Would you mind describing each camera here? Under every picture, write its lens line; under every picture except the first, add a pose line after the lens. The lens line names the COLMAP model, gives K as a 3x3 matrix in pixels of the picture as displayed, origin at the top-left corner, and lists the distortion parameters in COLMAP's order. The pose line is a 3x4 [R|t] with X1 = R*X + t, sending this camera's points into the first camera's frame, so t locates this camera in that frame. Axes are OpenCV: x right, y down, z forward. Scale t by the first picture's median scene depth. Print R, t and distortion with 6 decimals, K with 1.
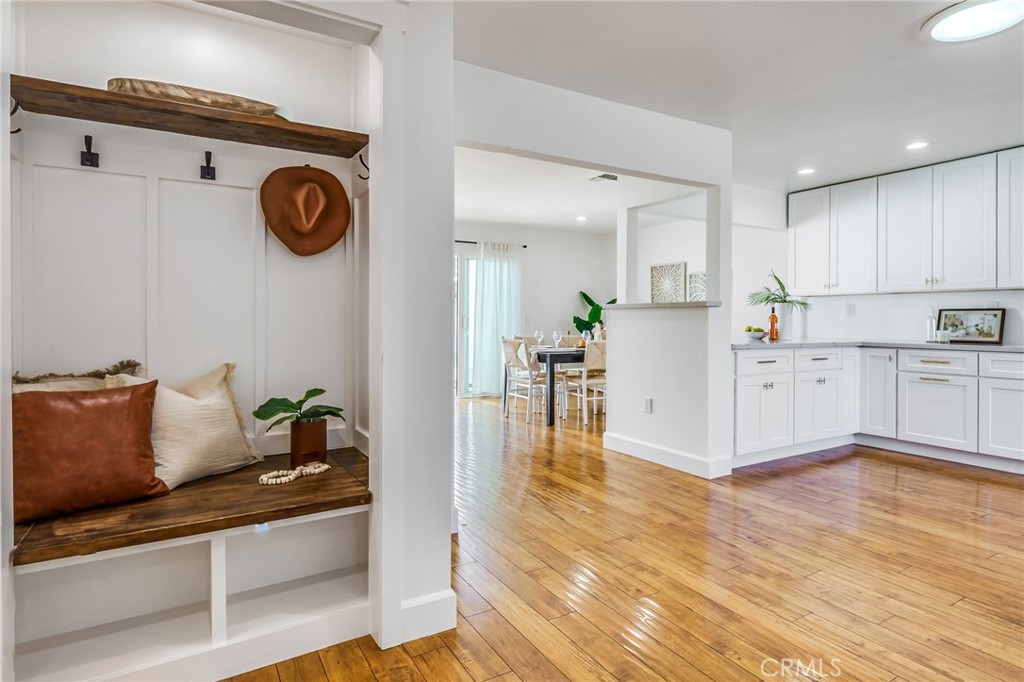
lens RADIAL K [[548.9, 0, 543.1], [0, 548.9, 320.5], [0, 0, 1]] dist [-0.000047, 0.000720]
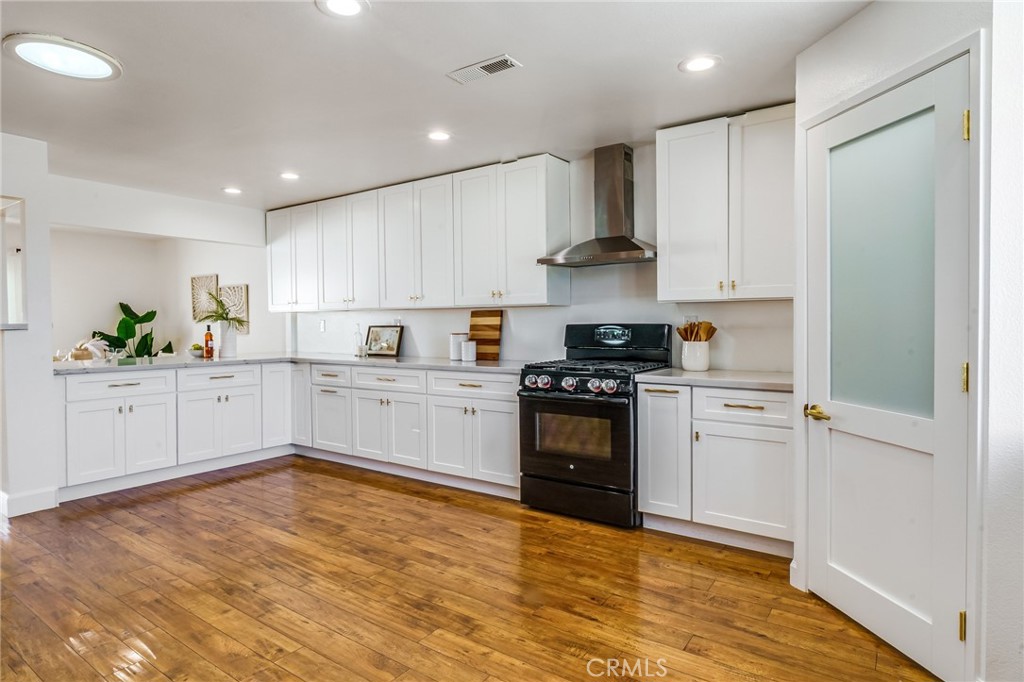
lens RADIAL K [[548.9, 0, 507.7], [0, 548.9, 334.3], [0, 0, 1]] dist [-0.000047, 0.000720]
pose [[0.924796, -0.016821, 0.380091, 0.572867], [0.010645, 0.999775, 0.018343, -0.021030], [-0.380314, -0.012917, 0.924767, -0.135291]]
